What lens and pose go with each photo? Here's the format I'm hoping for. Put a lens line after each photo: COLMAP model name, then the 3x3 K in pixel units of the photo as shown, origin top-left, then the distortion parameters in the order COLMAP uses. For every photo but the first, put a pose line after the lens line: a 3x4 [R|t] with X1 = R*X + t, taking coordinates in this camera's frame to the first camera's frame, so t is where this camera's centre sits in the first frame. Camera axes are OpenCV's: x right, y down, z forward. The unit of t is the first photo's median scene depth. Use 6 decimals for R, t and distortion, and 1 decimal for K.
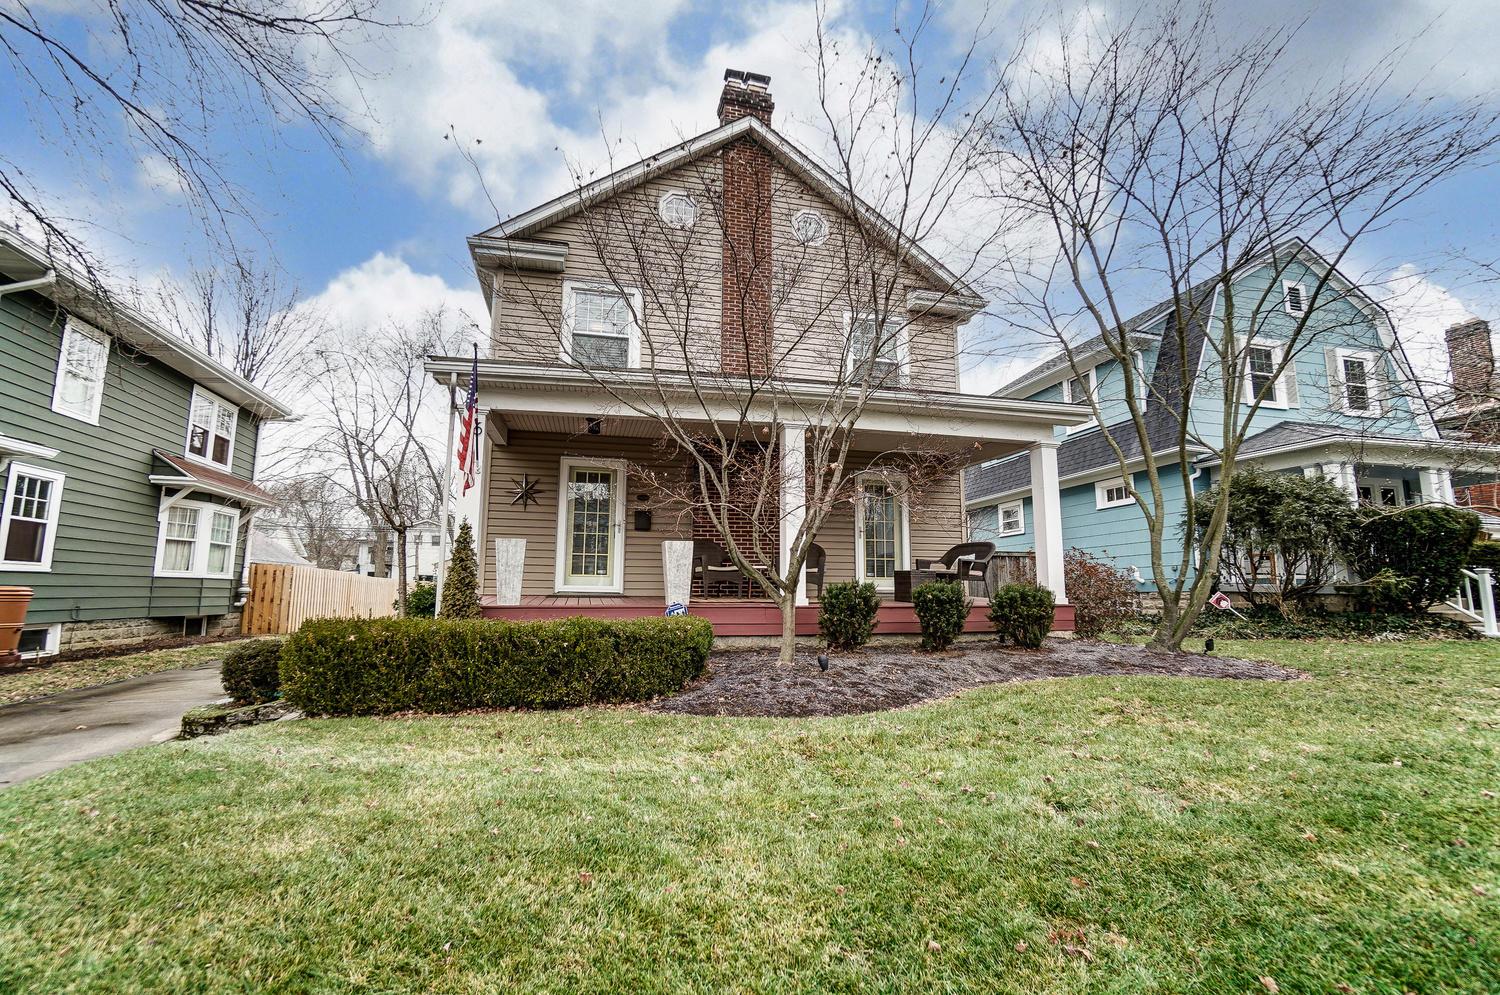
lens RADIAL K [[666.4, 0, 743.7], [0, 666.4, 497.8], [0, 0, 1]] dist [-0.063229, 0.024060]
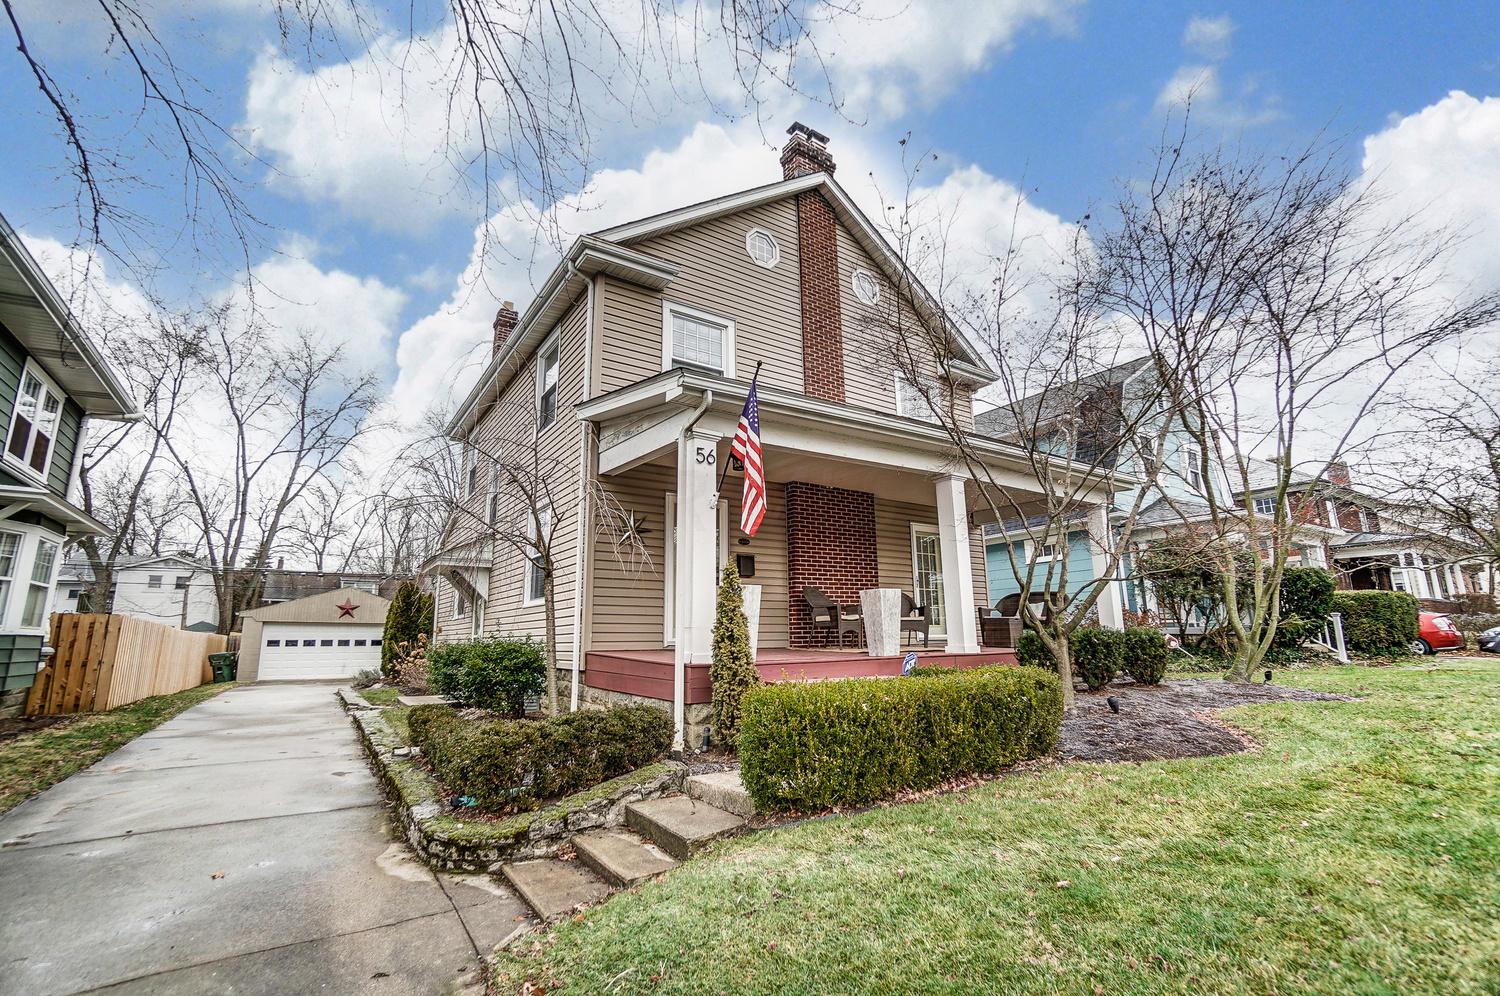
lens RADIAL K [[666.4, 0, 743.7], [0, 666.4, 498.3], [0, 0, 1]] dist [-0.063229, 0.024060]
pose [[0.939052, 0.055509, 0.339263, -0.422765], [-0.030762, 0.996487, -0.077895, 0.010604], [-0.342395, 0.062711, 0.937461, 0.108893]]
